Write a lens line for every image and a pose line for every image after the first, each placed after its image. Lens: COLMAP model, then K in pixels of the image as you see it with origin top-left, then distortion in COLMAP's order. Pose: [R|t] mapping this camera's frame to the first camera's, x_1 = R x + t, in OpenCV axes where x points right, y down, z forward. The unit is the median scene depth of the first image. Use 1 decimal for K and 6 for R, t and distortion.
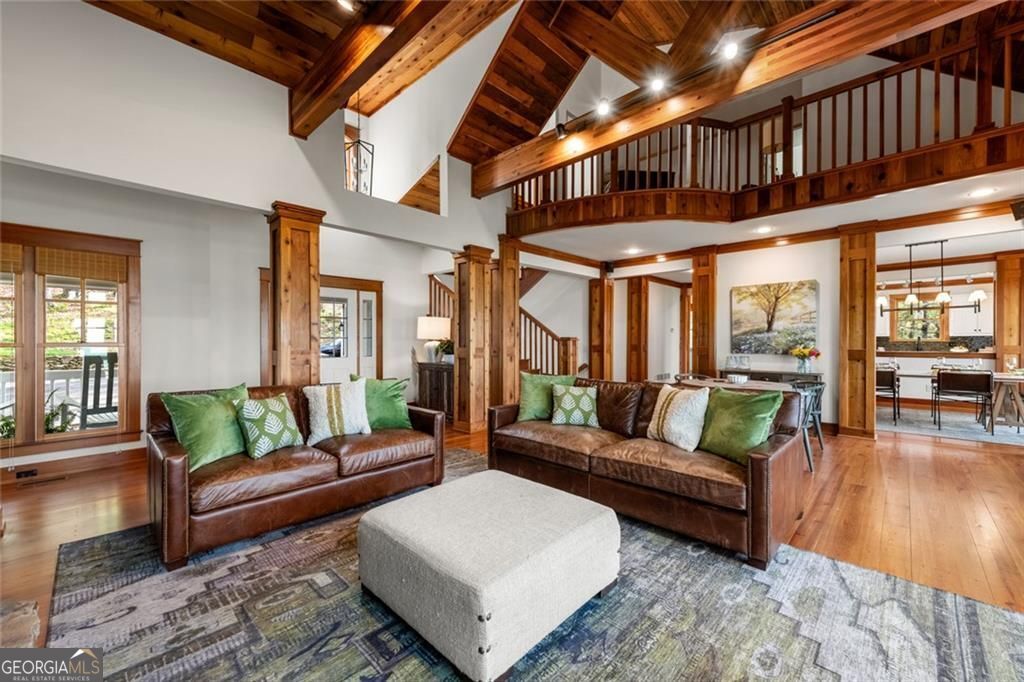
lens RADIAL K [[403.9, 0, 514.8], [0, 403.9, 342.6], [0, 0, 1]] dist [0.014575, 0.000279]
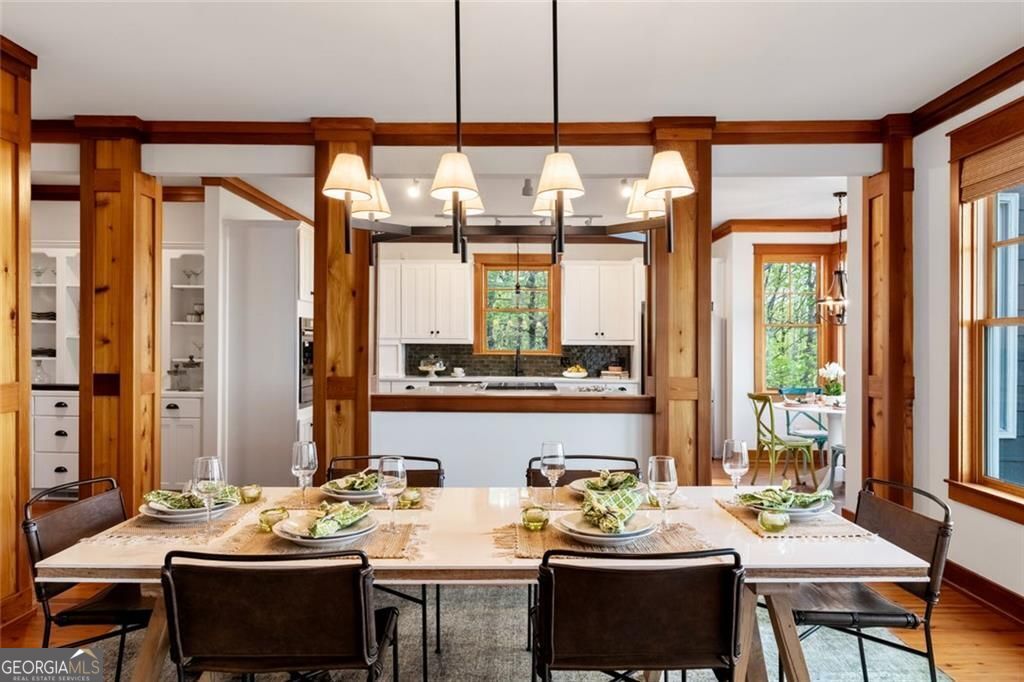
lens RADIAL K [[689.5, 0, 508.6], [0, 689.5, 342.8], [0, 0, 1]] dist [0.010019, -0.001326]
pose [[0.736801, 0.006510, 0.676078, 0.701054], [-0.000662, 0.999960, -0.008907, -0.015782], [-0.676109, 0.006115, 0.736776, 0.672282]]
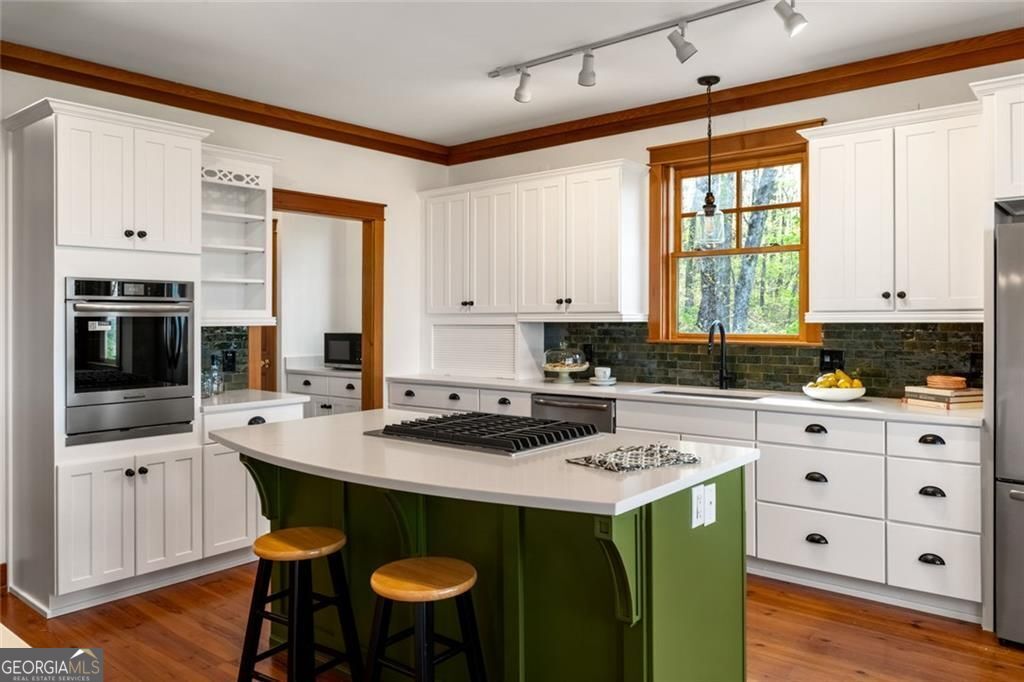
lens RADIAL K [[733.7, 0, 527.8], [0, 733.7, 324.3], [0, 0, 1]] dist [-0.012344, 0.006230]
pose [[0.996435, -0.001310, 0.084356, 1.323799], [0.001674, 0.999990, -0.004240, -0.019505], [-0.084350, 0.004367, 0.996427, 0.954317]]
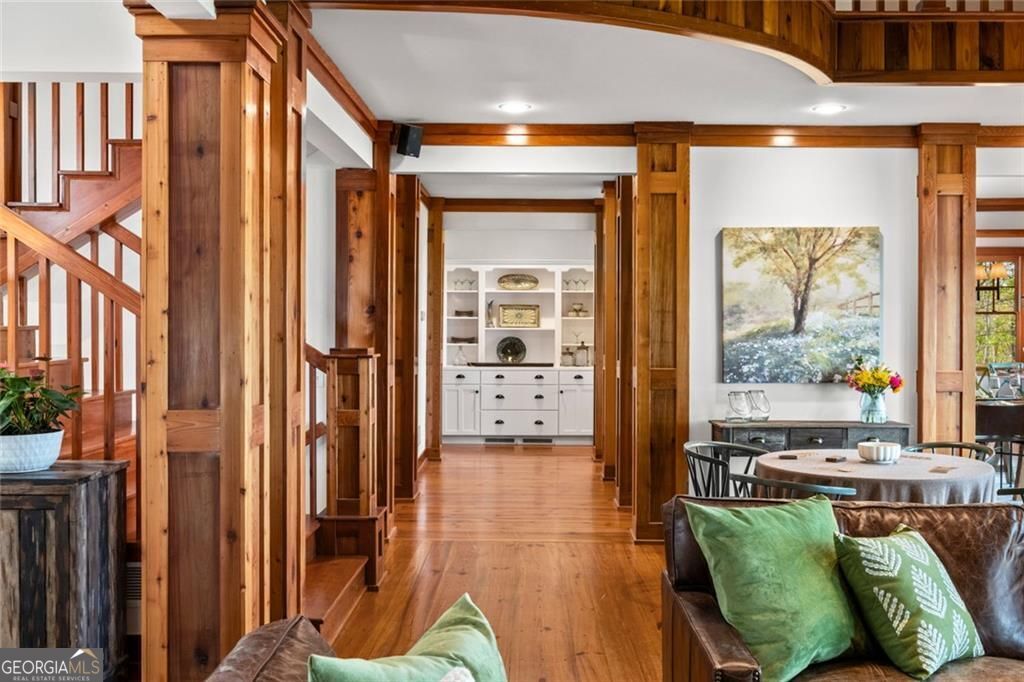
lens RADIAL K [[1026.4, 0, 513.9], [0, 1026.4, 336.0], [0, 0, 1]] dist [-0.009905, 0.000000]
pose [[0.730273, -0.005897, 0.683130, -0.386398], [0.002081, 0.999977, 0.006407, -0.032598], [-0.683153, -0.003257, 0.730268, 0.386916]]
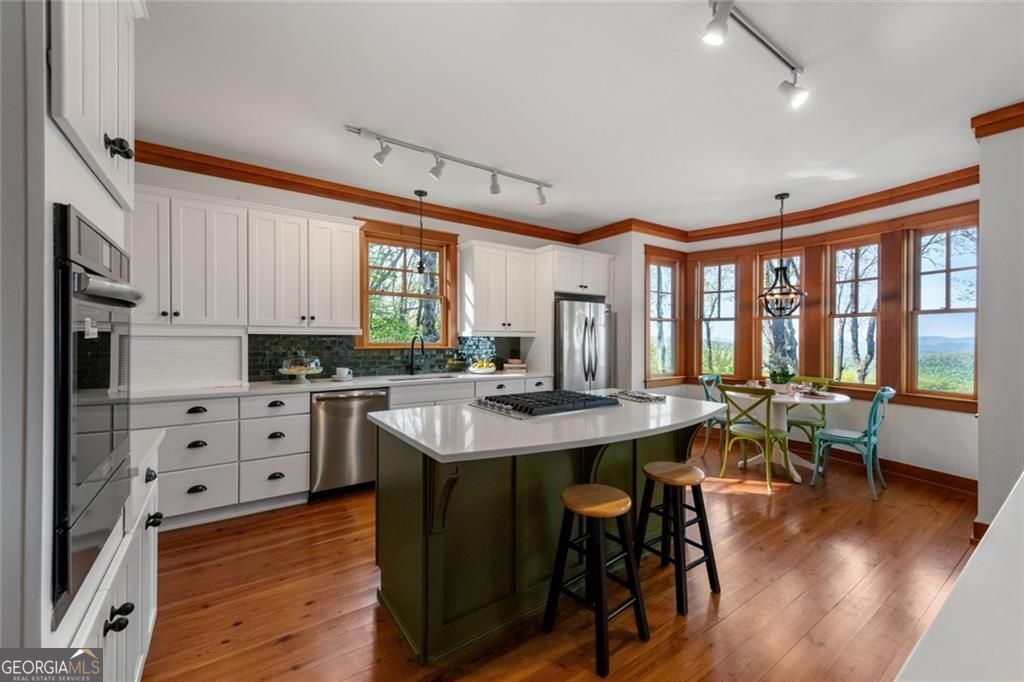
lens RADIAL K [[403.9, 0, 514.3], [0, 403.9, 339.4], [0, 0, 1]] dist [0.014575, 0.000279]
pose [[0.188770, 0.000020, 0.982021, 0.990002], [0.005070, 0.999987, -0.000995, -0.016995], [-0.982008, 0.005167, 0.188767, 1.310268]]
